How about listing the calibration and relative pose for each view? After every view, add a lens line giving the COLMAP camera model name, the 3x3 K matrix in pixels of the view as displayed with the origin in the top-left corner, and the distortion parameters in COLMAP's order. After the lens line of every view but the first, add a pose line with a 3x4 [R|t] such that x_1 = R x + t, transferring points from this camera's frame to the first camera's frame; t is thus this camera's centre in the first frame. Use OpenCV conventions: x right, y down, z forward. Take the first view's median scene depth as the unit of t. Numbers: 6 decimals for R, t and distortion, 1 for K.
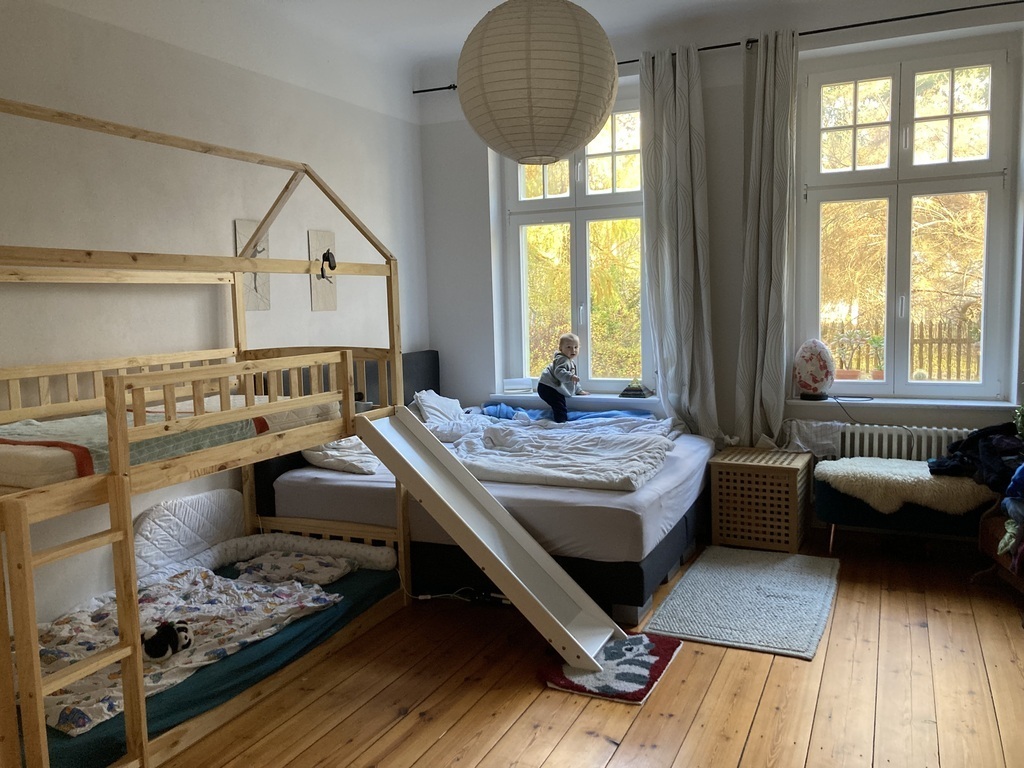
lens RADIAL K [[843.9, 0, 506.5], [0, 843.9, 379.0], [0, 0, 1]] dist [0.029362, -0.063856]
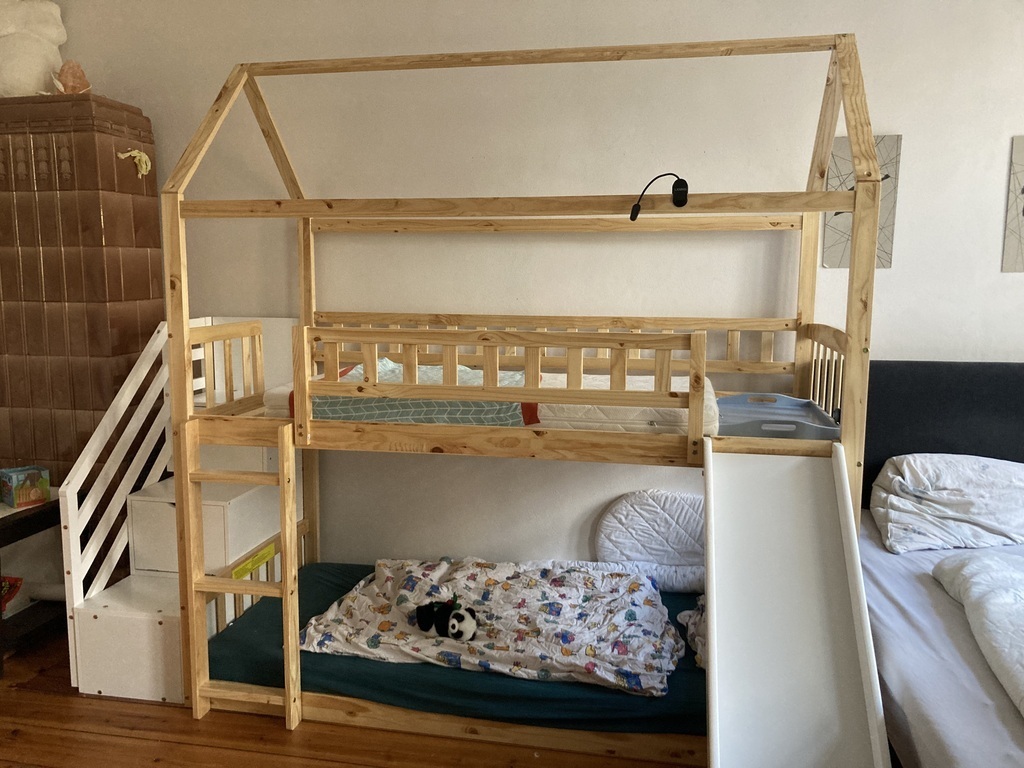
lens RADIAL K [[843.9, 0, 506.5], [0, 843.9, 379.0], [0, 0, 1]] dist [0.029362, -0.063856]
pose [[0.222697, 0.158691, -0.961885, 0.356567], [-0.100011, 0.985176, 0.139379, -0.066924], [0.969744, 0.065160, 0.235266, 0.638725]]
